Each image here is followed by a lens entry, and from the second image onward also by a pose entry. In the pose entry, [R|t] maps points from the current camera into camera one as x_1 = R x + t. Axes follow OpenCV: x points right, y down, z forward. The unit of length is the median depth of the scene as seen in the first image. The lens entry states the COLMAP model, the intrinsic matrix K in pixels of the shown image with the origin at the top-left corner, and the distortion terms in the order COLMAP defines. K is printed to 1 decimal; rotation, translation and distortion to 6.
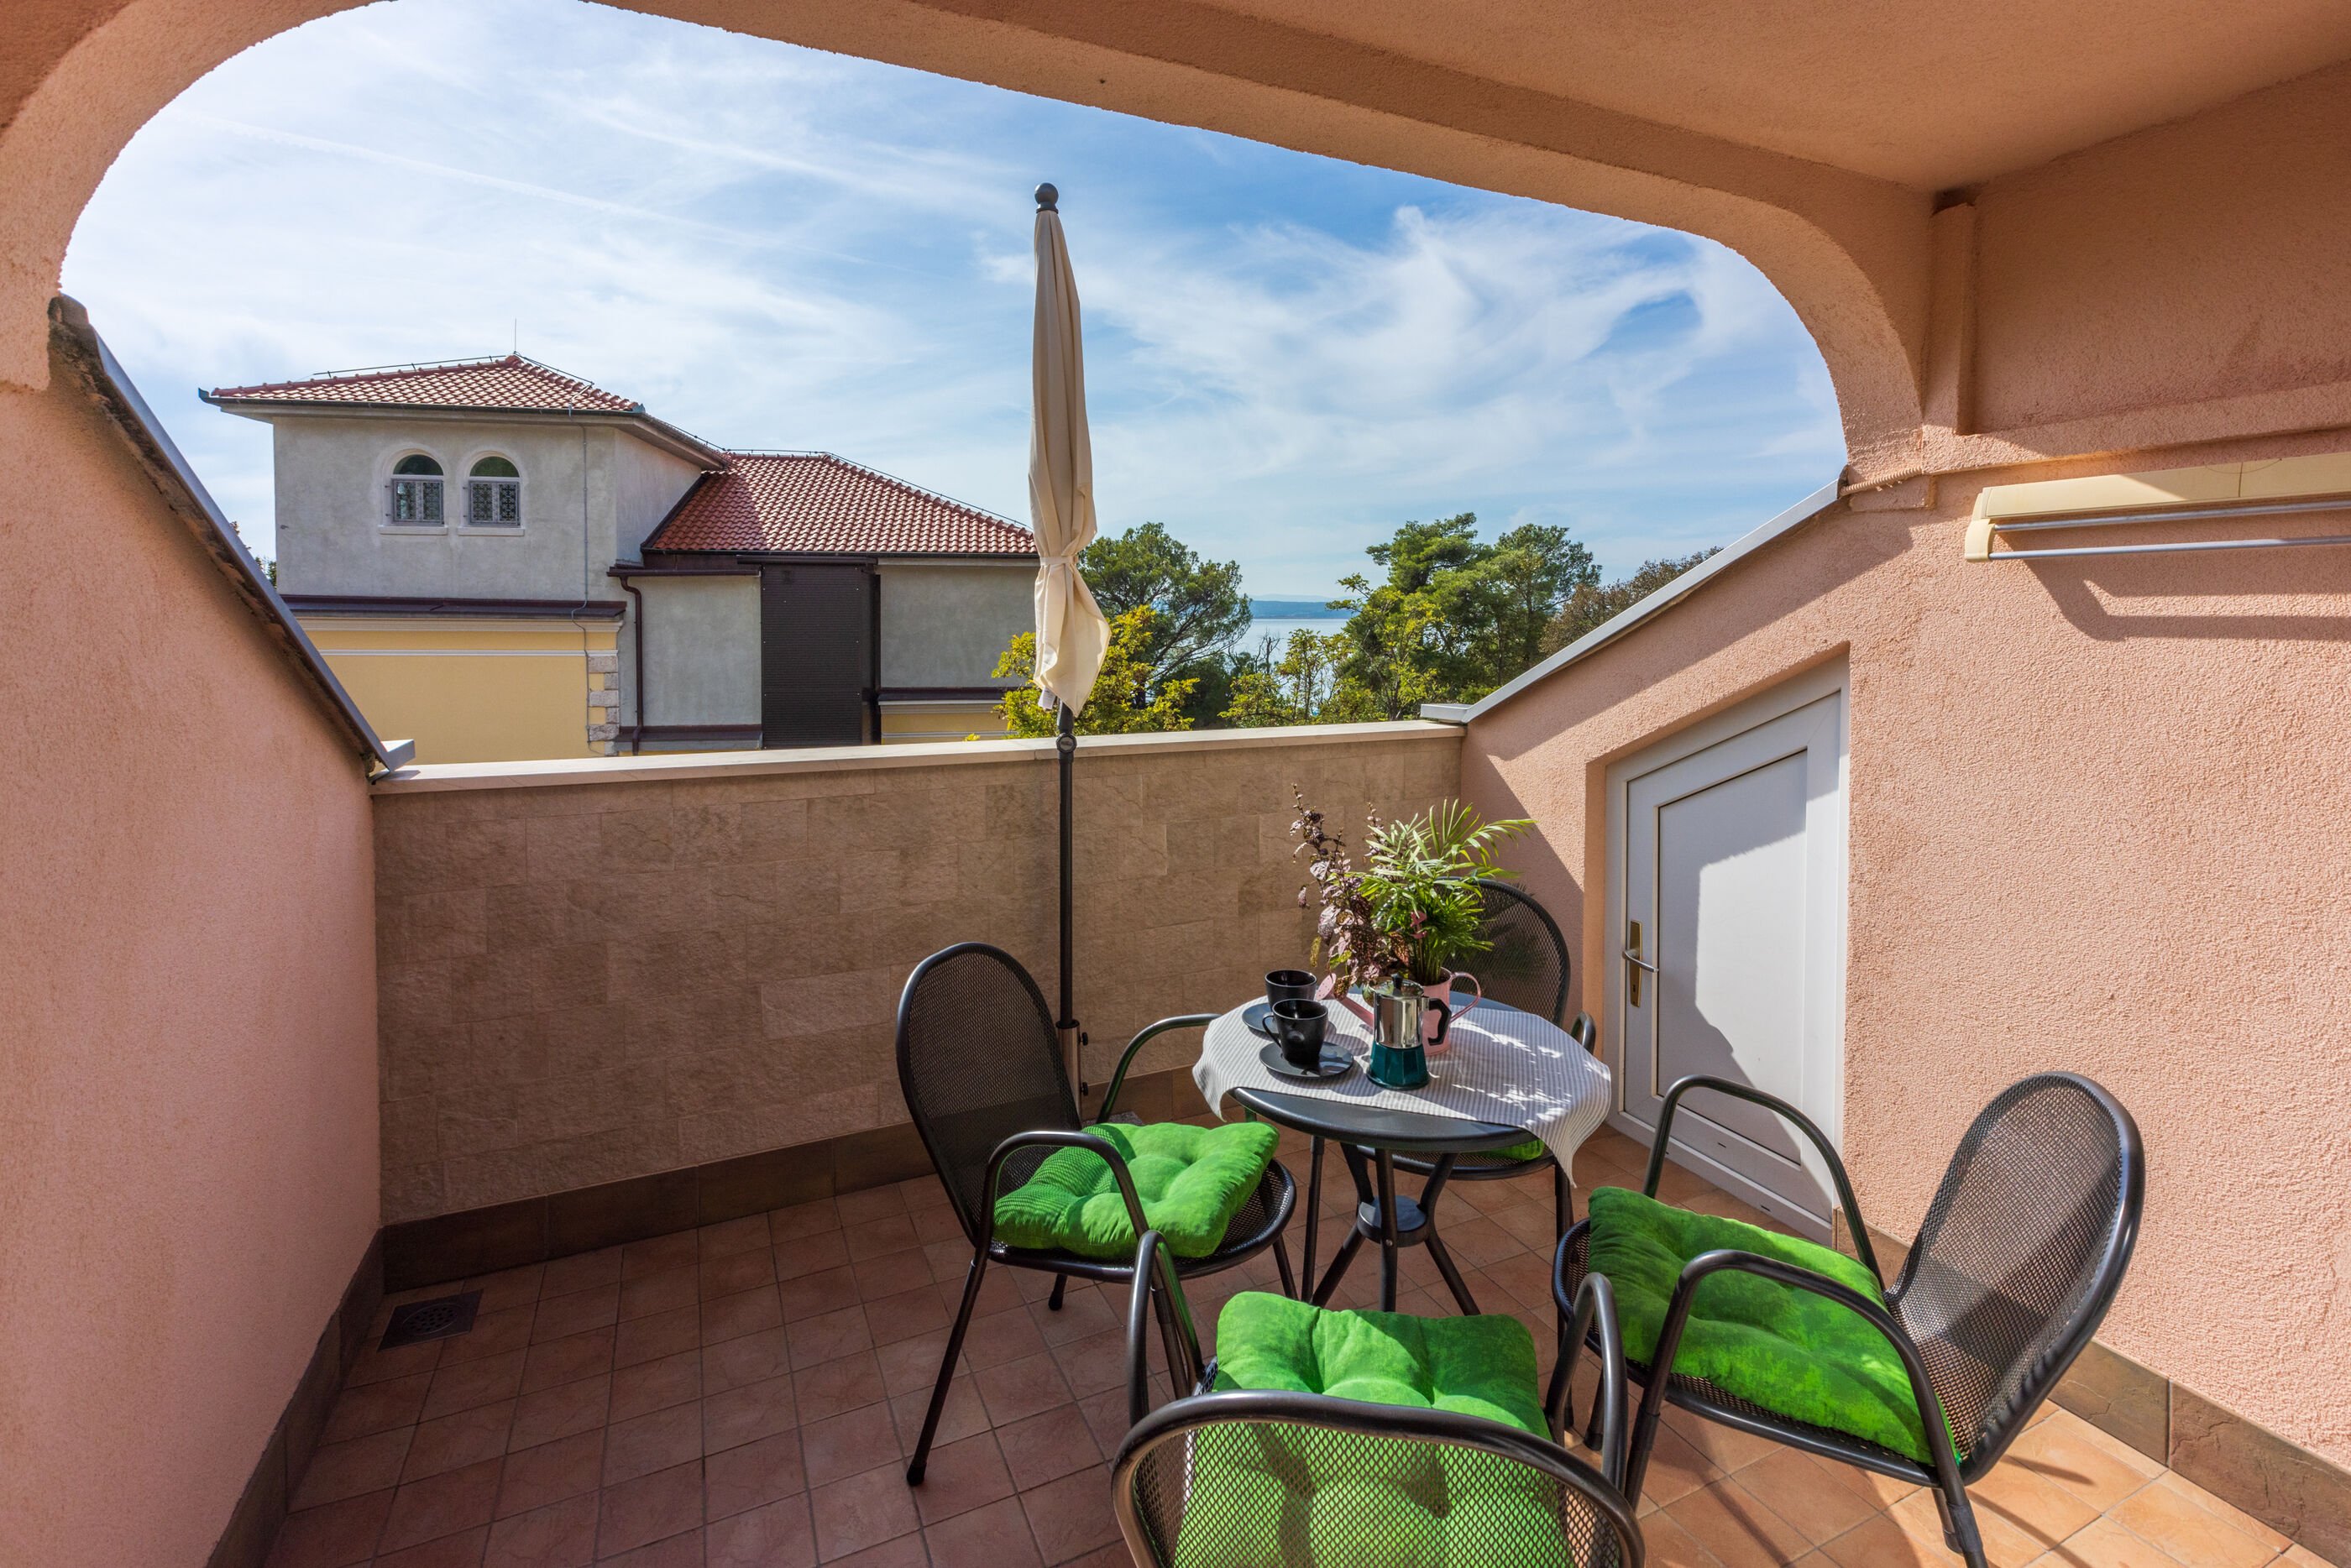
lens RADIAL K [[1072.6, 0, 1187.0], [0, 1072.6, 646.5], [0, 0, 1]] dist [0.002812, 0.000402]
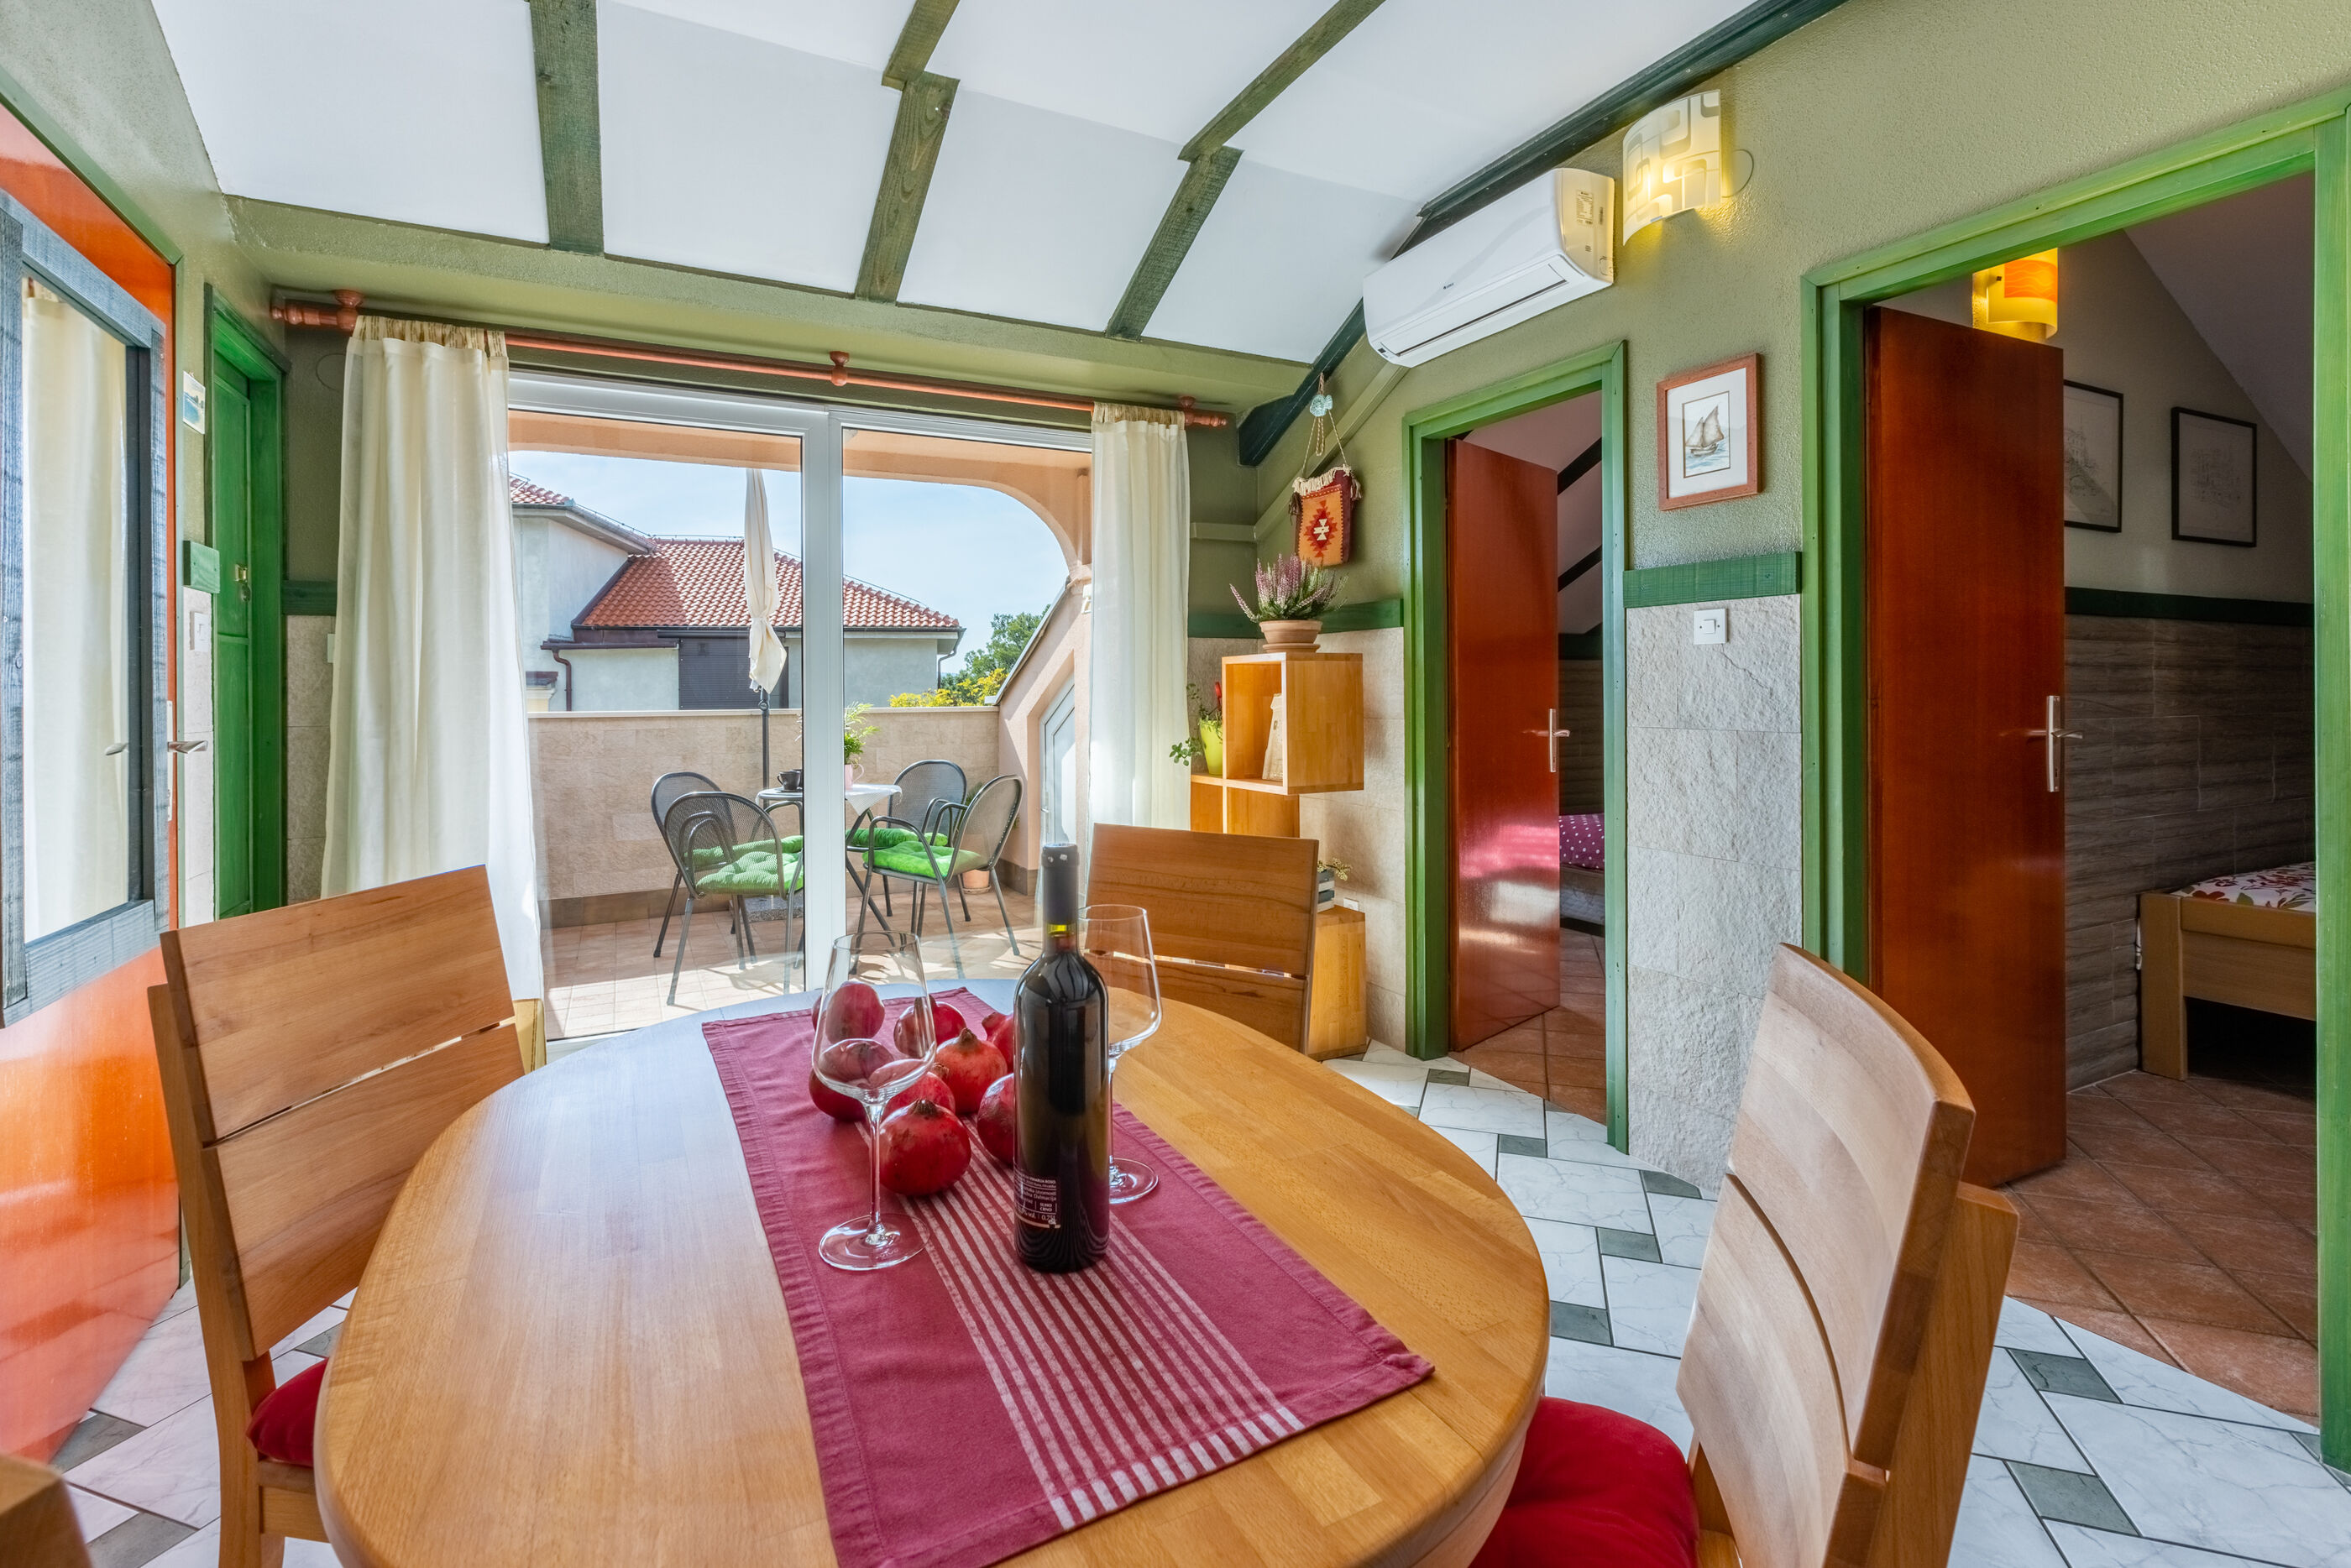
lens RADIAL K [[1070.5, 0, 1170.6], [0, 1070.5, 691.1], [0, 0, 1]] dist [-0.000334, 0.000231]
pose [[0.999260, -0.009051, 0.037392, 0.074506], [0.010117, 0.999545, -0.028399, 0.015859], [-0.037118, 0.028756, 0.998897, -0.138479]]
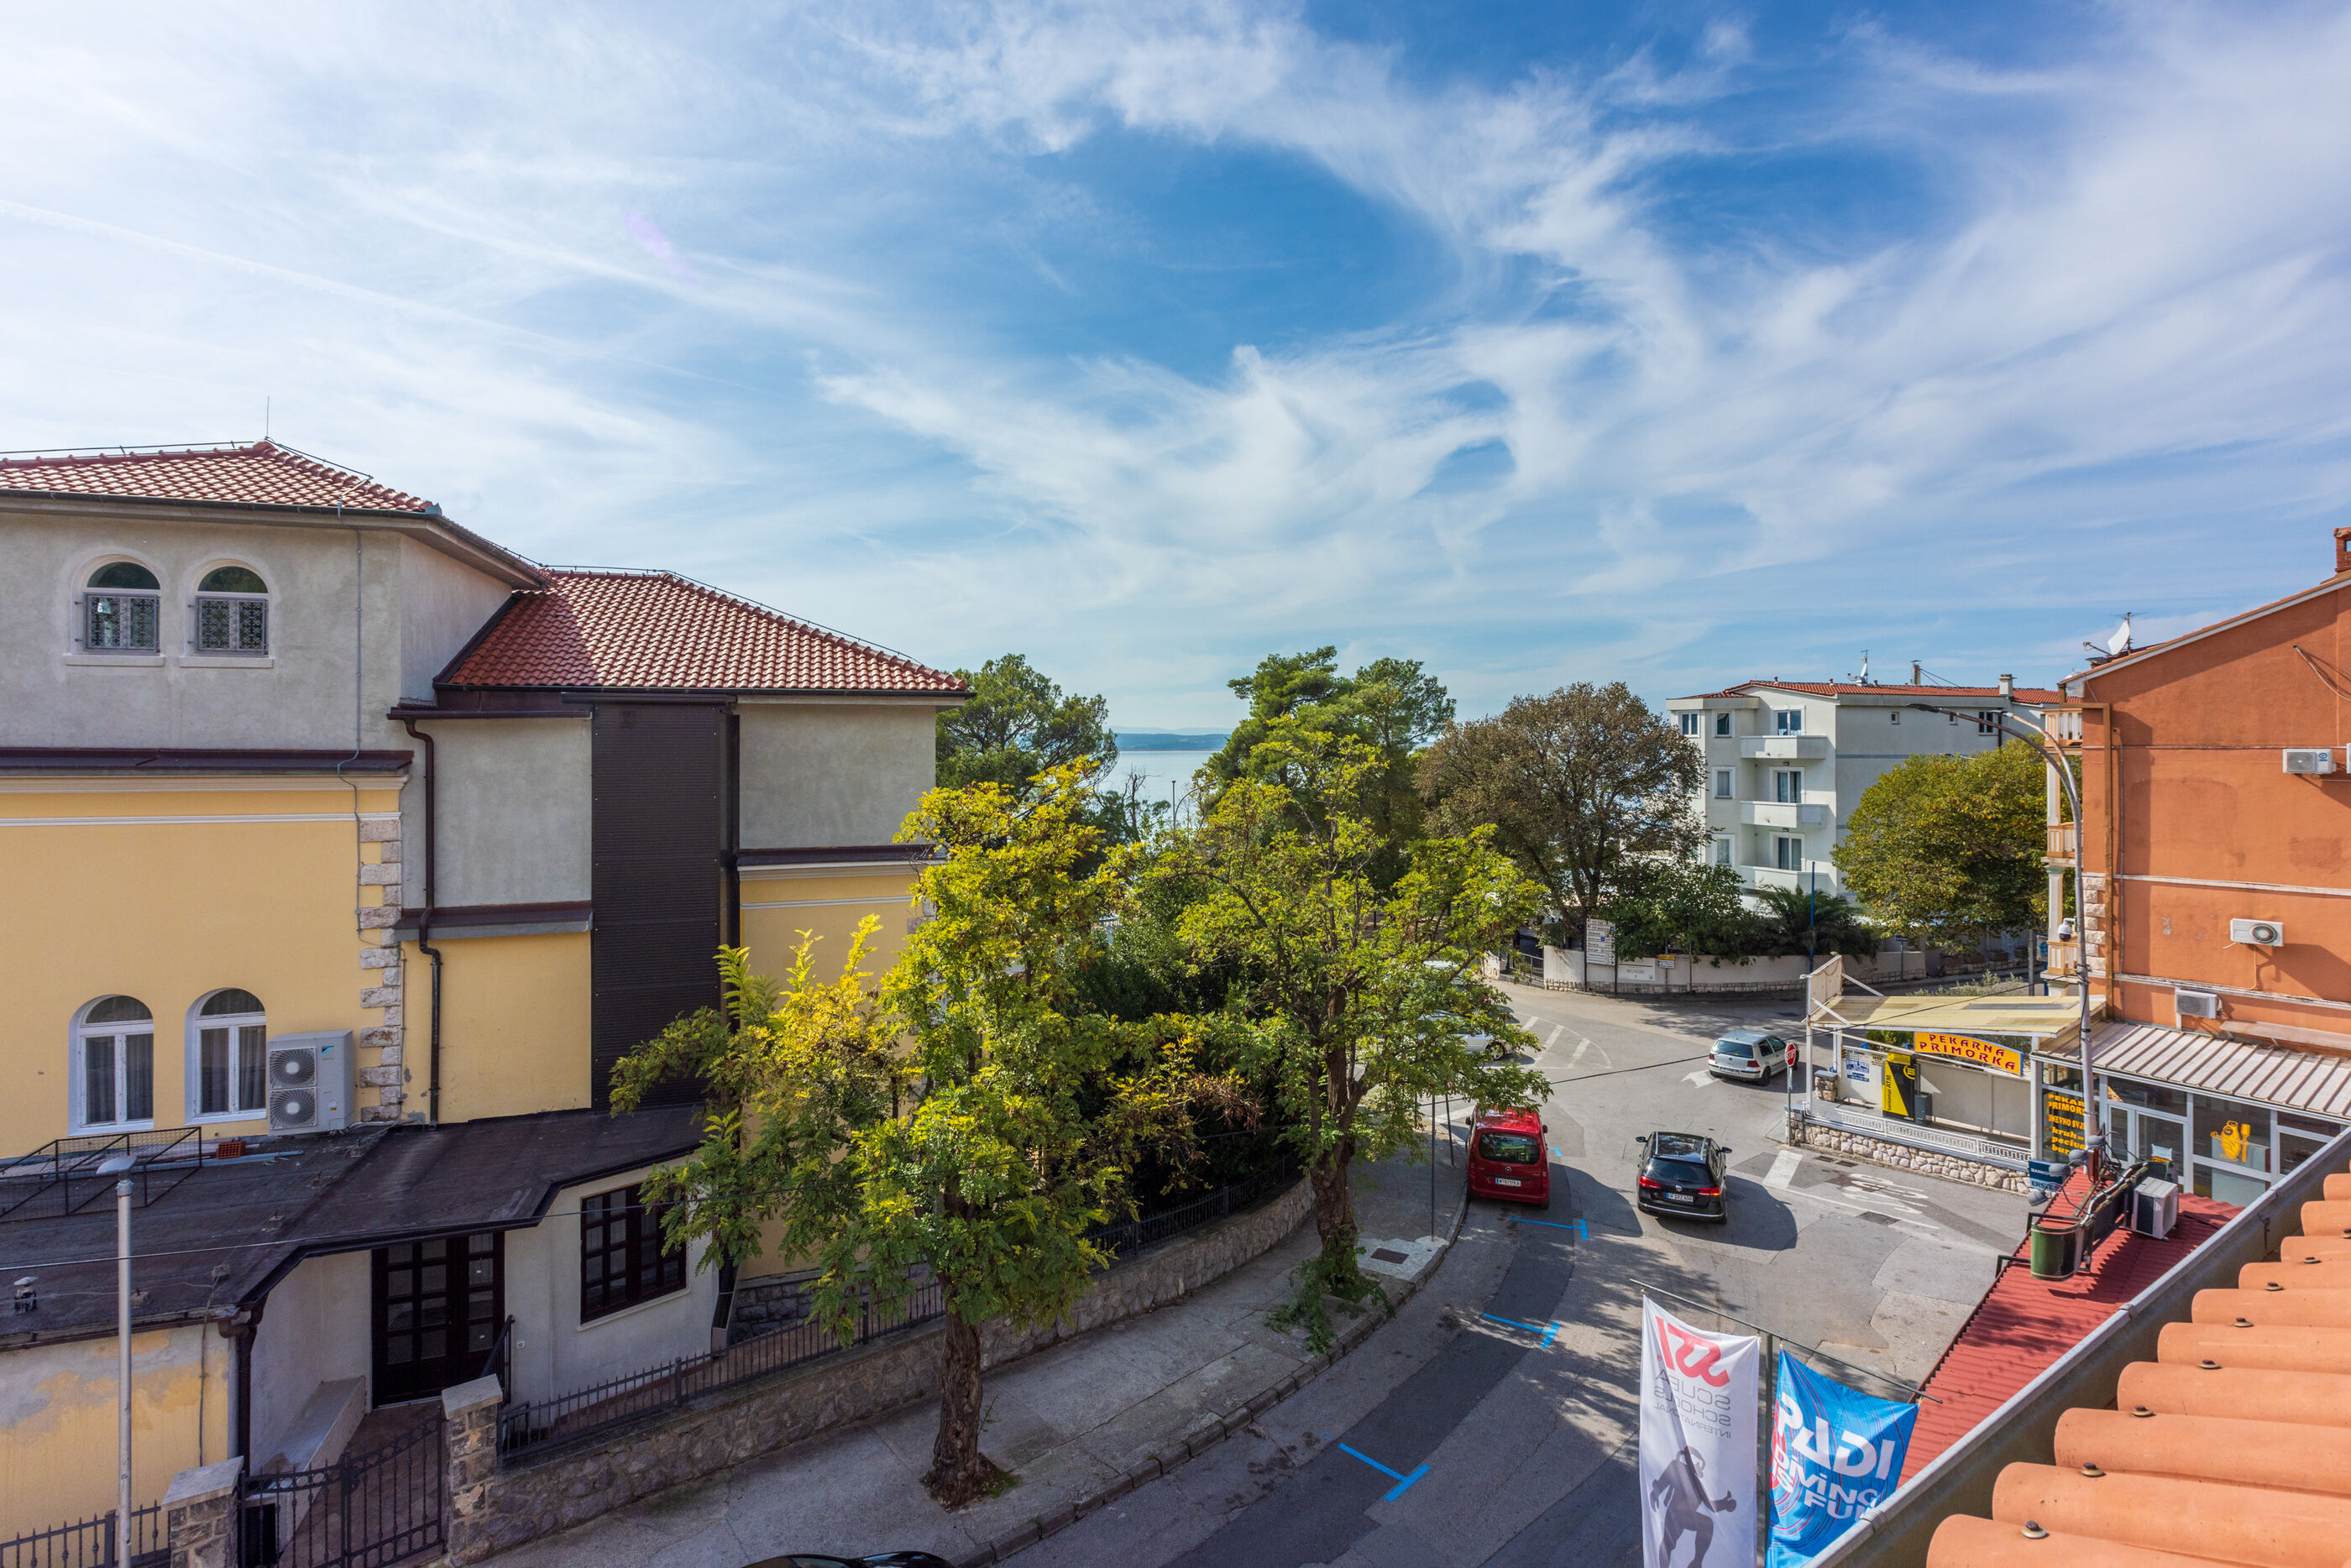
lens RADIAL K [[1092.5, 0, 1172.0], [0, 1092.5, 745.4], [0, 0, 1]] dist [0.000785, -0.000103]
pose [[0.991724, -0.004654, 0.128302, -0.064281], [0.008748, 0.999470, -0.031363, -0.014458], [-0.128088, 0.032226, 0.991239, 0.117422]]
